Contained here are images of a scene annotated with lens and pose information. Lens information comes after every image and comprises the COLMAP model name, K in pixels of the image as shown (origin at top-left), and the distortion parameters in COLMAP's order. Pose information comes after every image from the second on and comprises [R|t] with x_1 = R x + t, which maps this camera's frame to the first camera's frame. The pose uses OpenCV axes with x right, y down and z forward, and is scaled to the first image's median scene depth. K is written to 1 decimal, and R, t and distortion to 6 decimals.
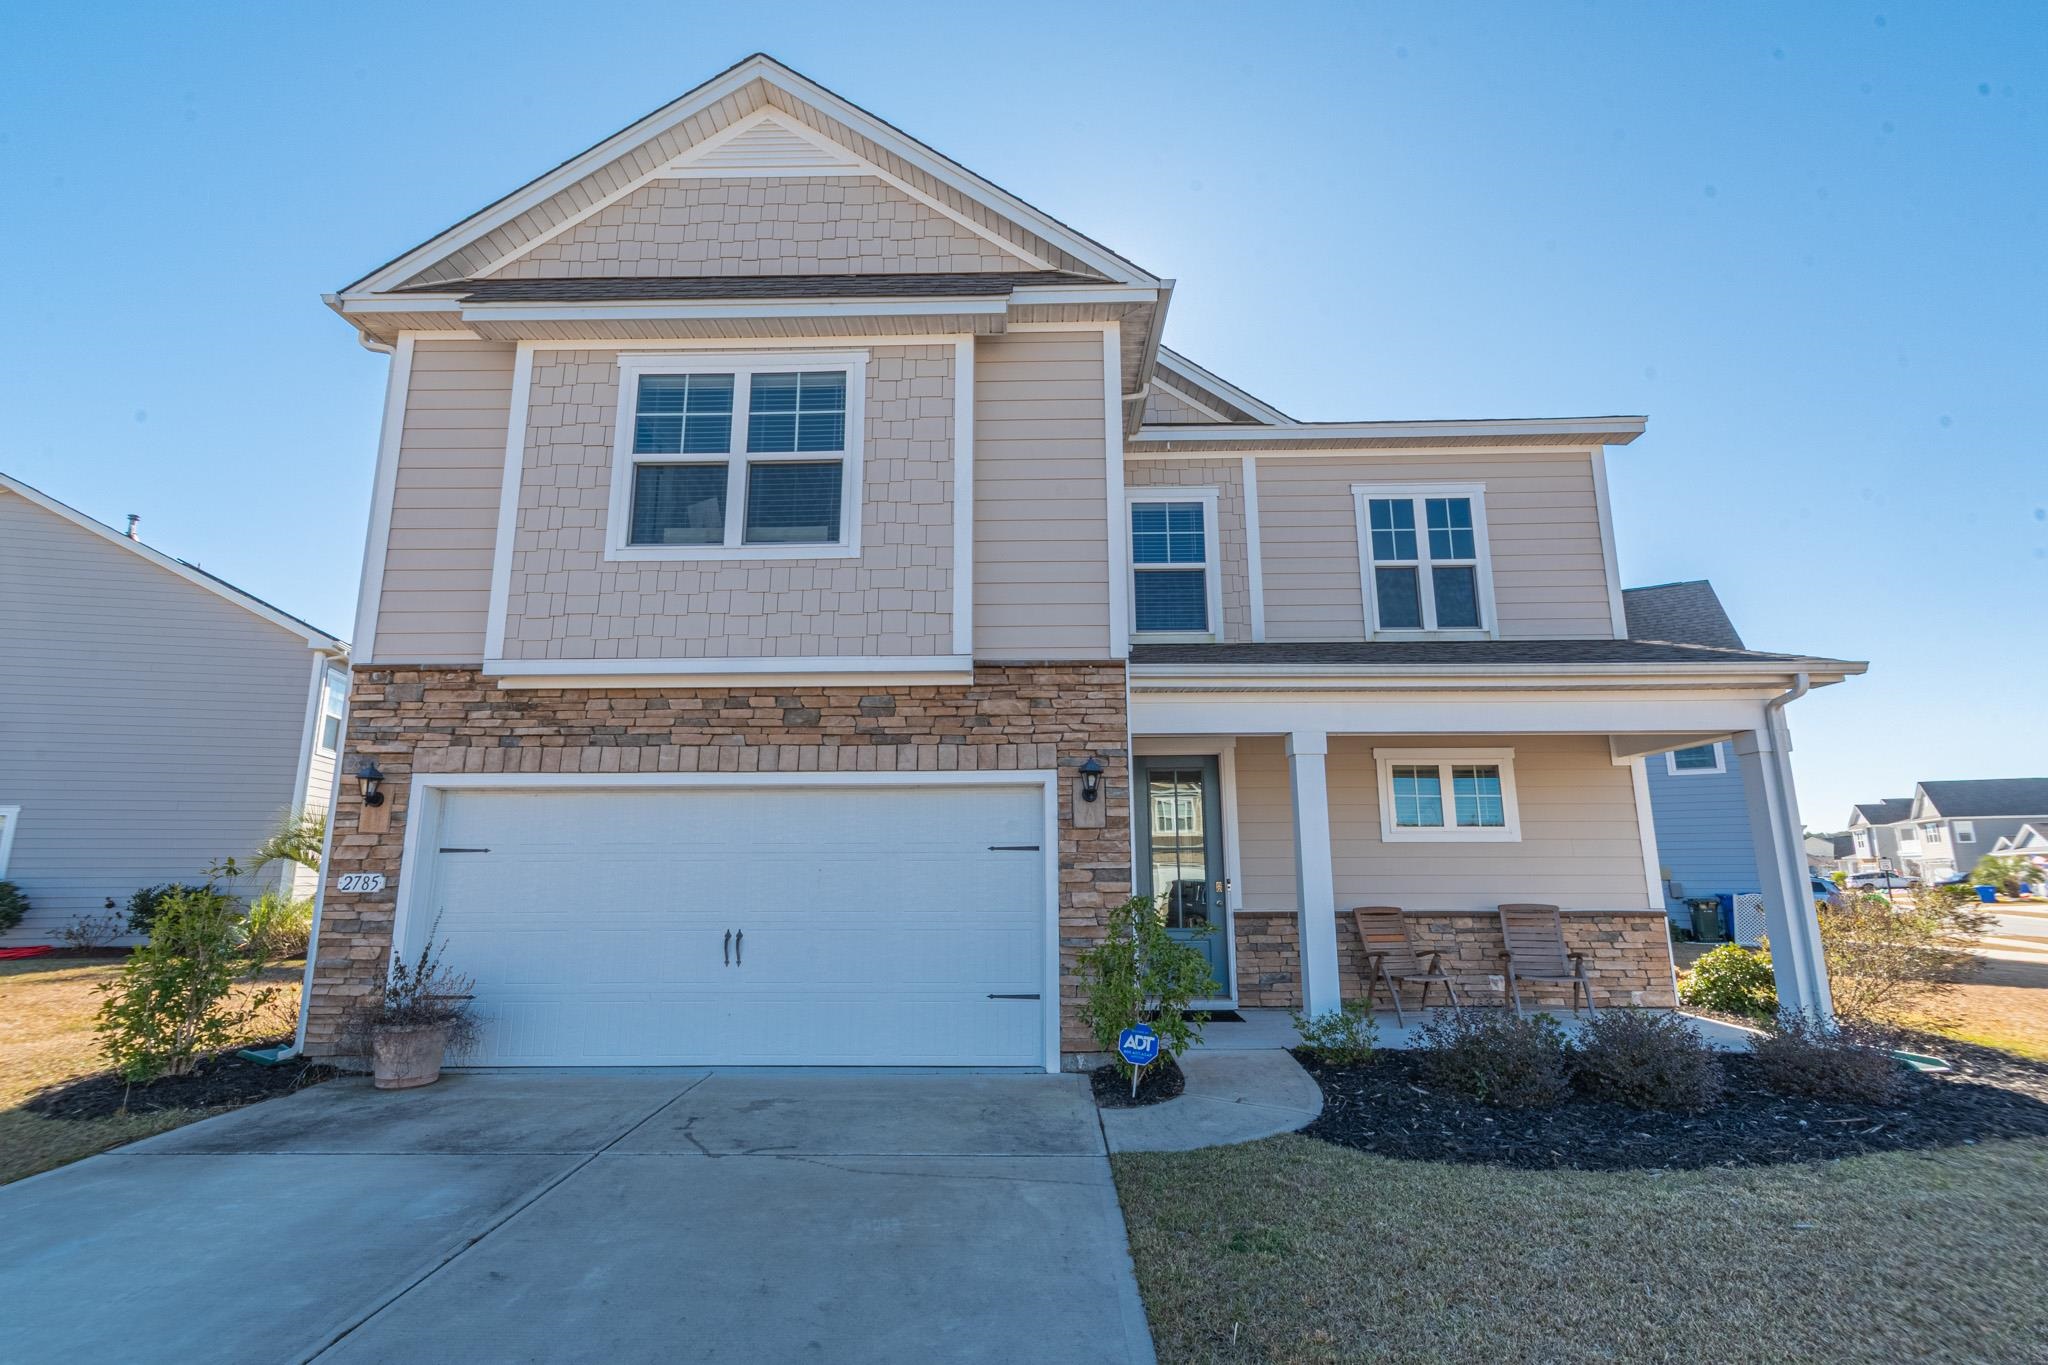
lens RADIAL K [[900.7, 0, 1017.9], [0, 900.7, 702.2], [0, 0, 1]] dist [0.008607, -0.002046]
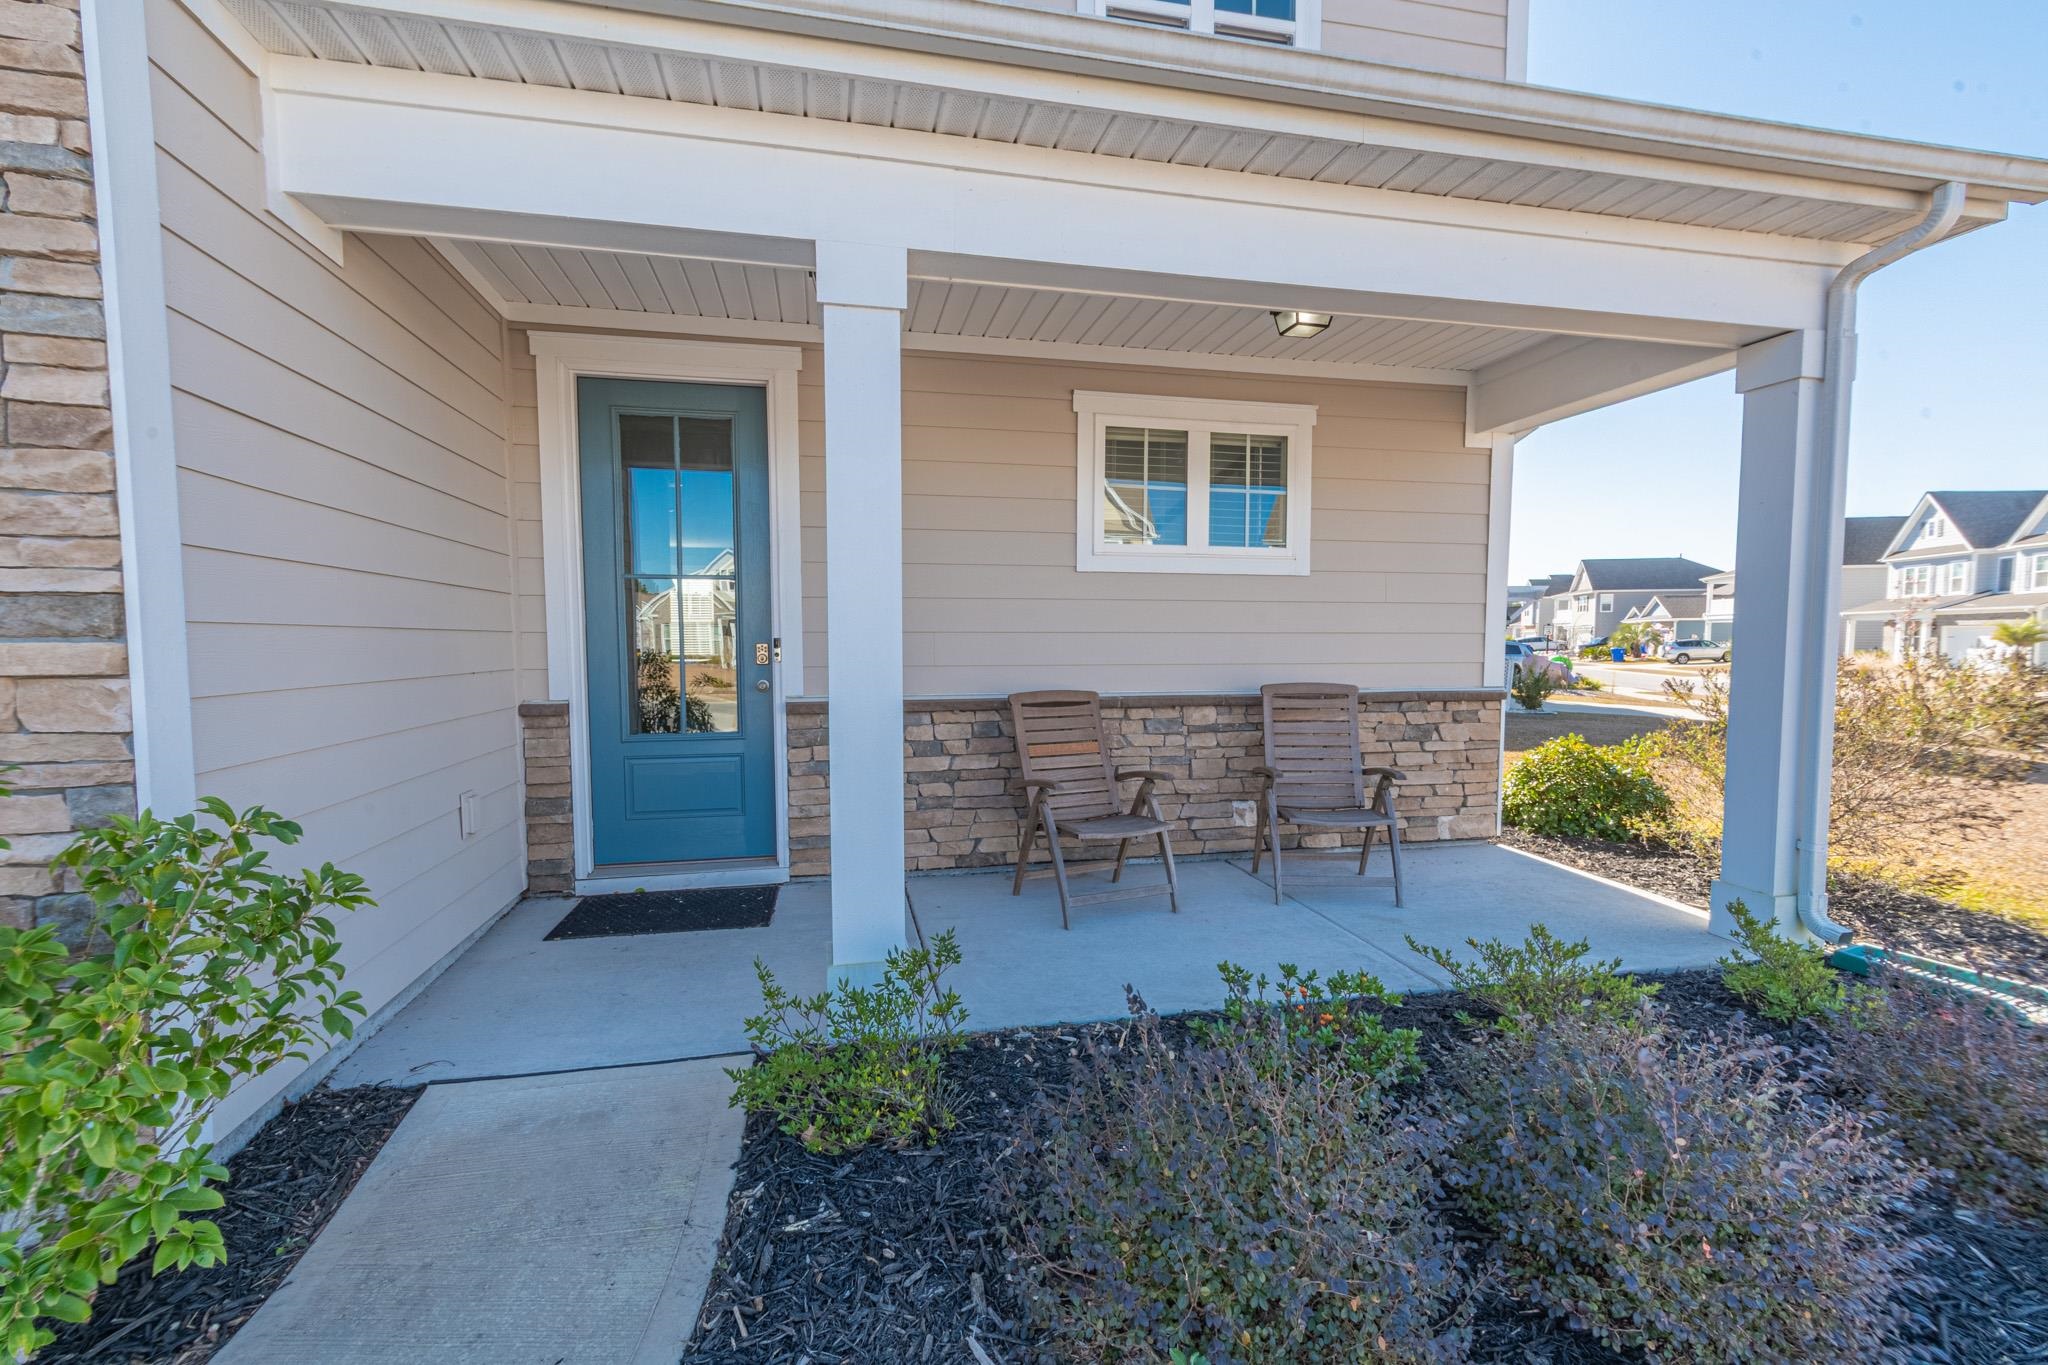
lens RADIAL K [[900.7, 0, 1030.3], [0, 900.7, 685.1], [0, 0, 1]] dist [0.008607, -0.002046]
pose [[0.968767, -0.009046, 0.247809, 0.250022], [-0.050619, 0.971078, 0.233334, 0.099784], [-0.242753, -0.238590, 0.940290, 0.499972]]
